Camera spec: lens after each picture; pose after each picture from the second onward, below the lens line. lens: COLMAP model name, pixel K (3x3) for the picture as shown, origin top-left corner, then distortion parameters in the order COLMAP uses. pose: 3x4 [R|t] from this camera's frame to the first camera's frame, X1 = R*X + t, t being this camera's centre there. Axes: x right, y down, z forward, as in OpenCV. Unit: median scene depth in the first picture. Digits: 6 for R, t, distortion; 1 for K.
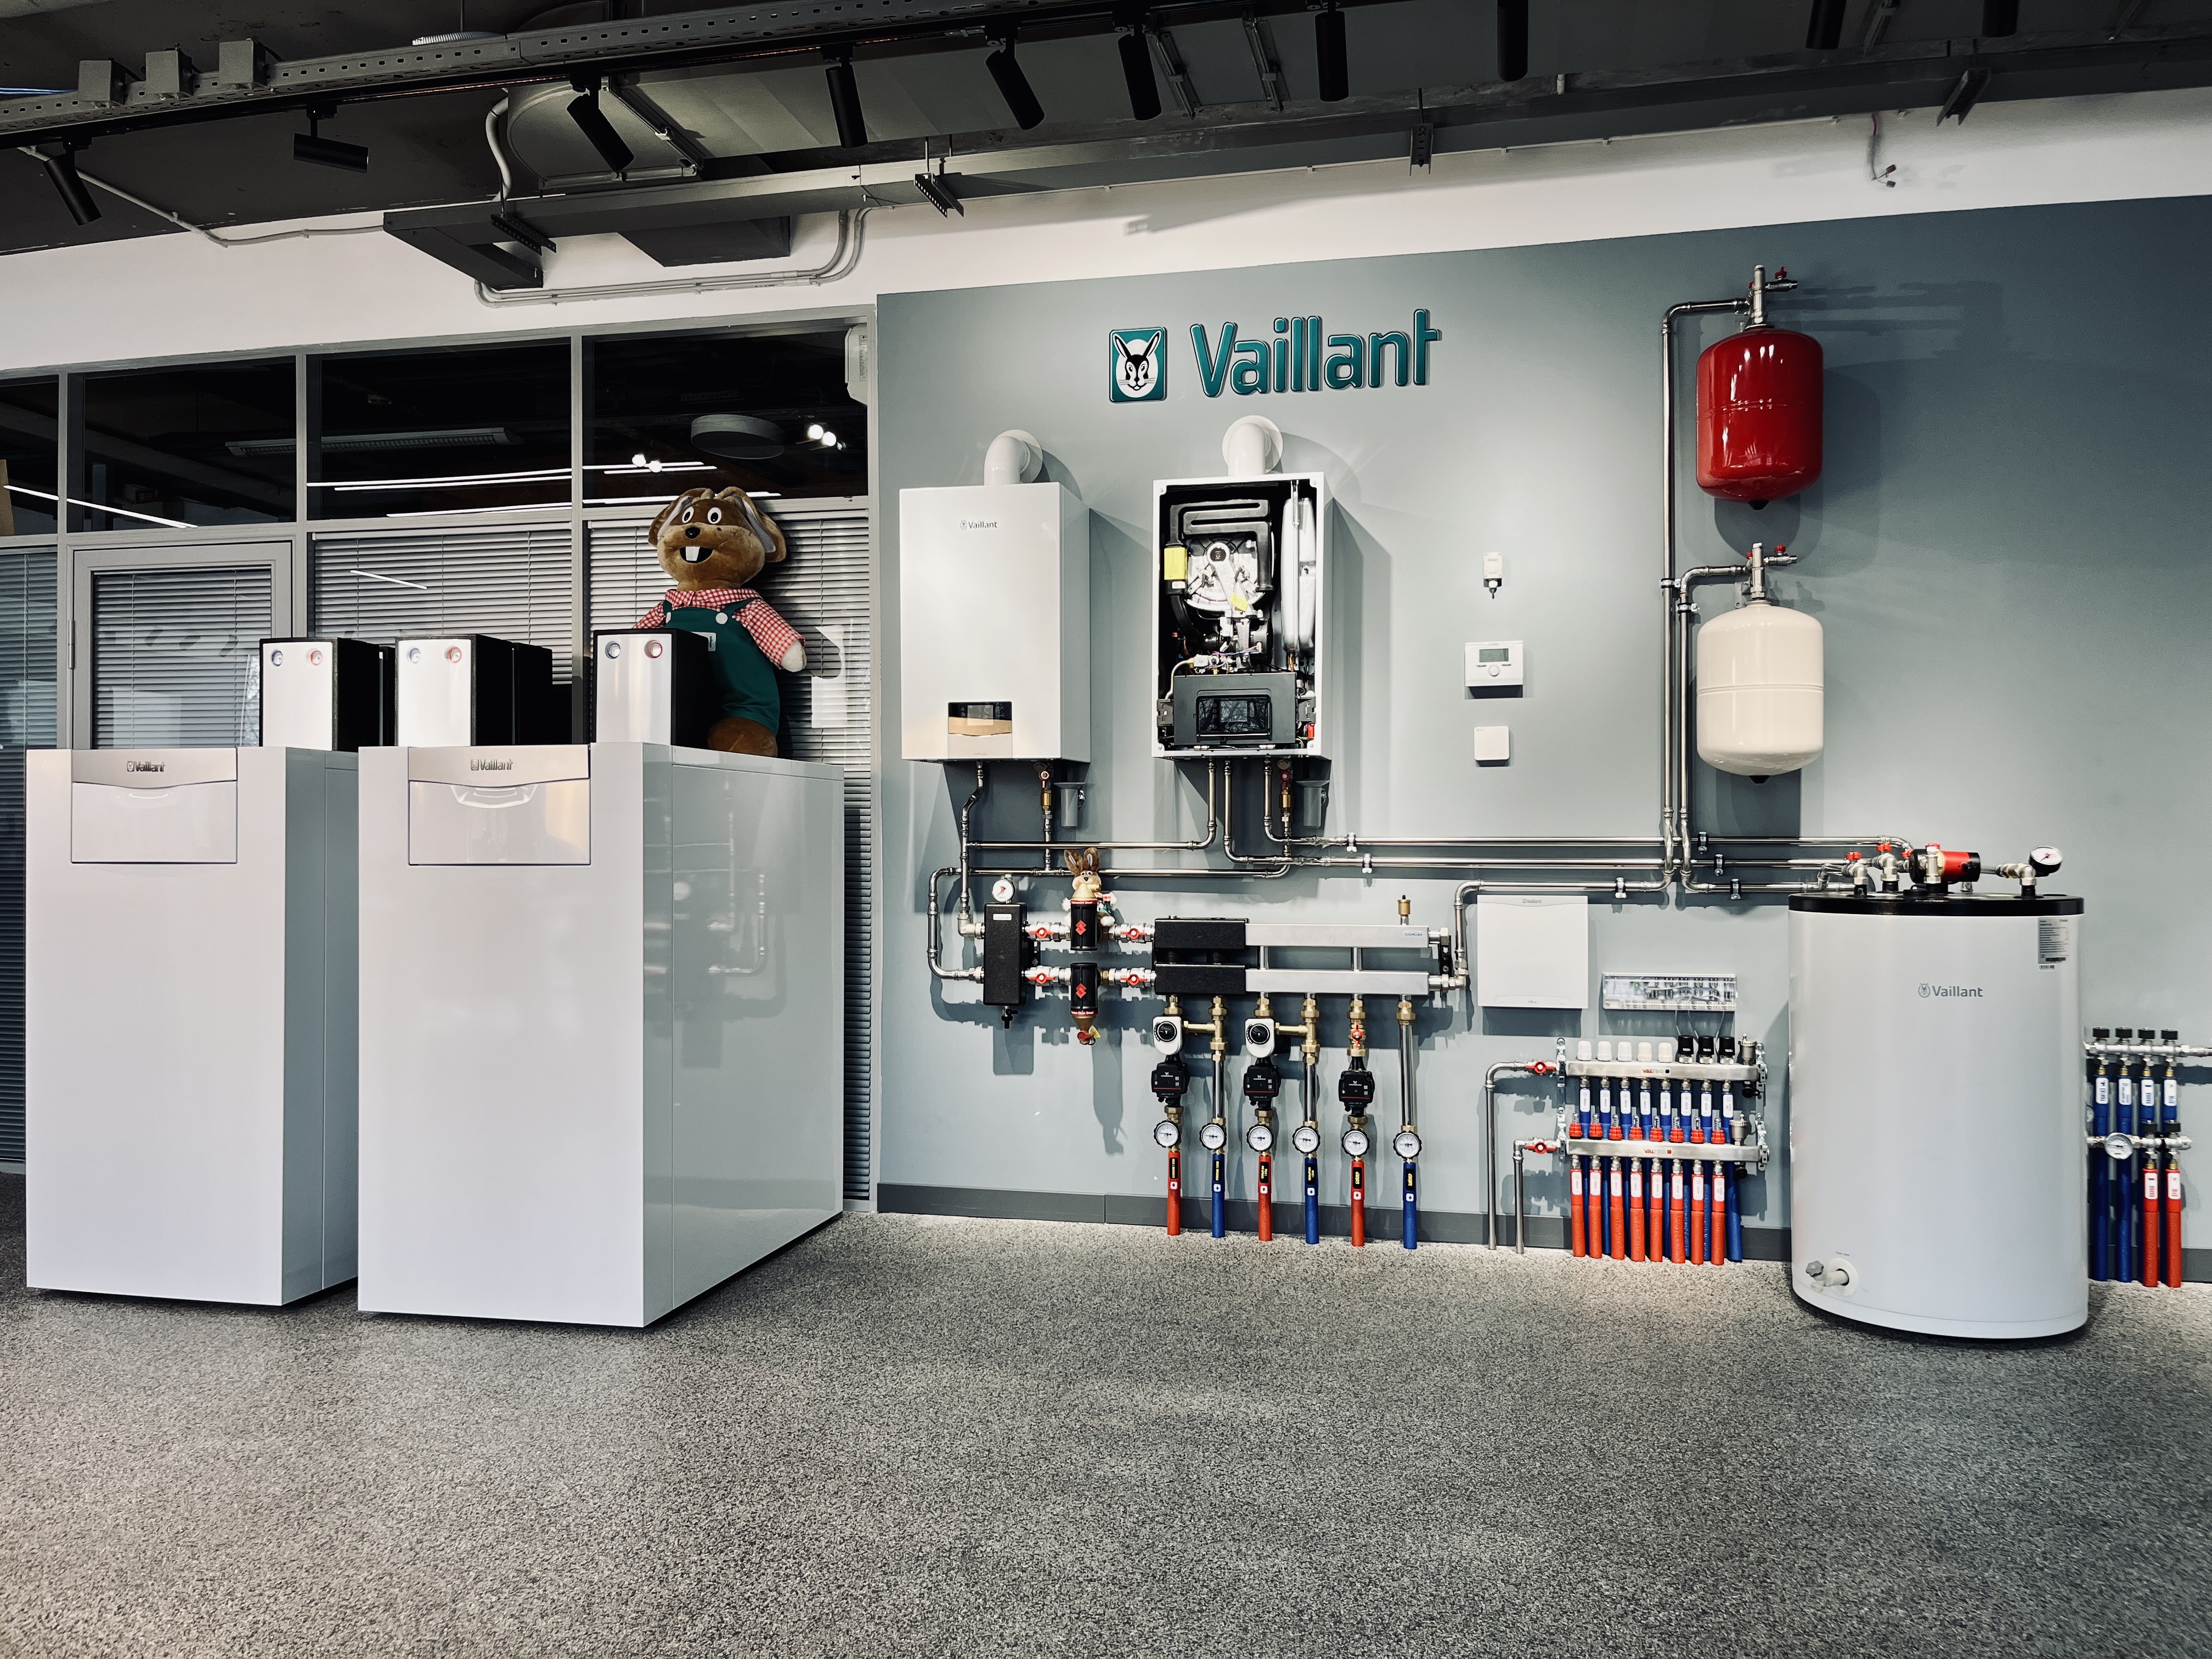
lens RADIAL K [[1685.6, 0, 1103.5], [0, 1685.6, 826.6], [0, 0, 1]] dist [0.010549, -0.014479]
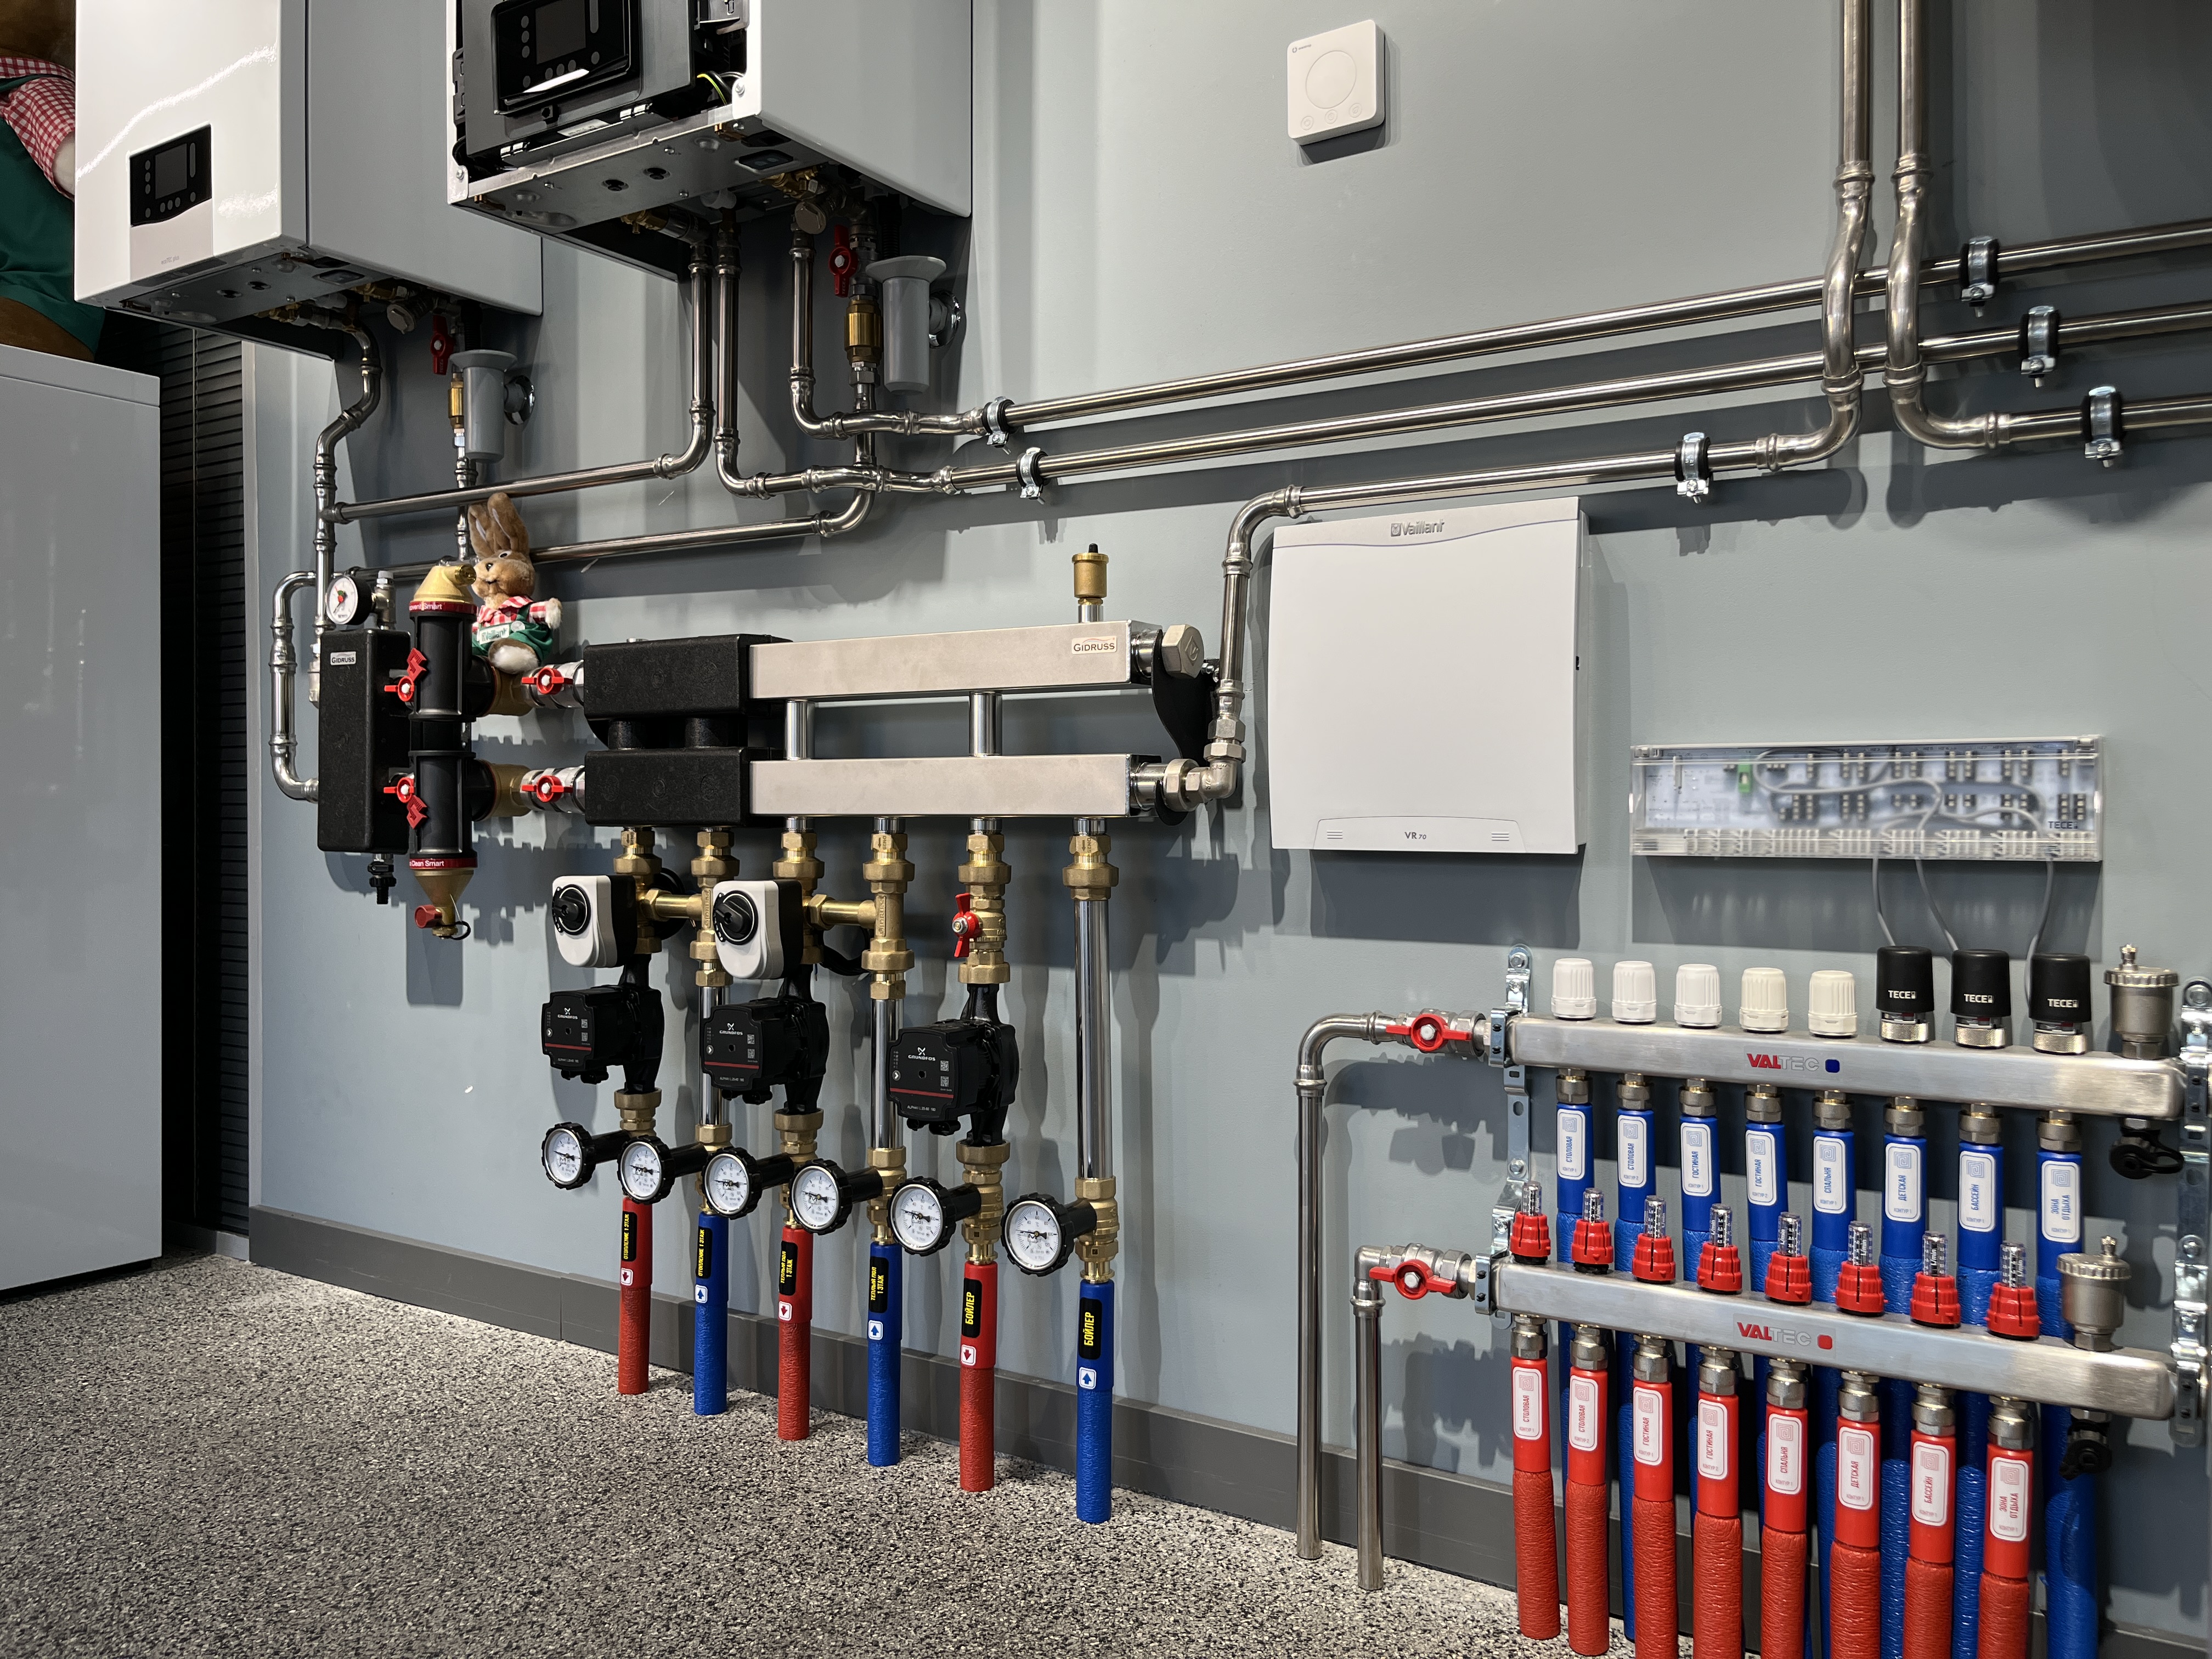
lens RADIAL K [[1685.6, 0, 1109.8], [0, 1685.6, 833.0], [0, 0, 1]] dist [0.010549, -0.014479]
pose [[0.943858, 0.008691, -0.330236, 0.306188], [-0.002582, 0.999817, 0.018932, 0.097414], [0.330340, -0.017017, 0.943709, 0.669128]]
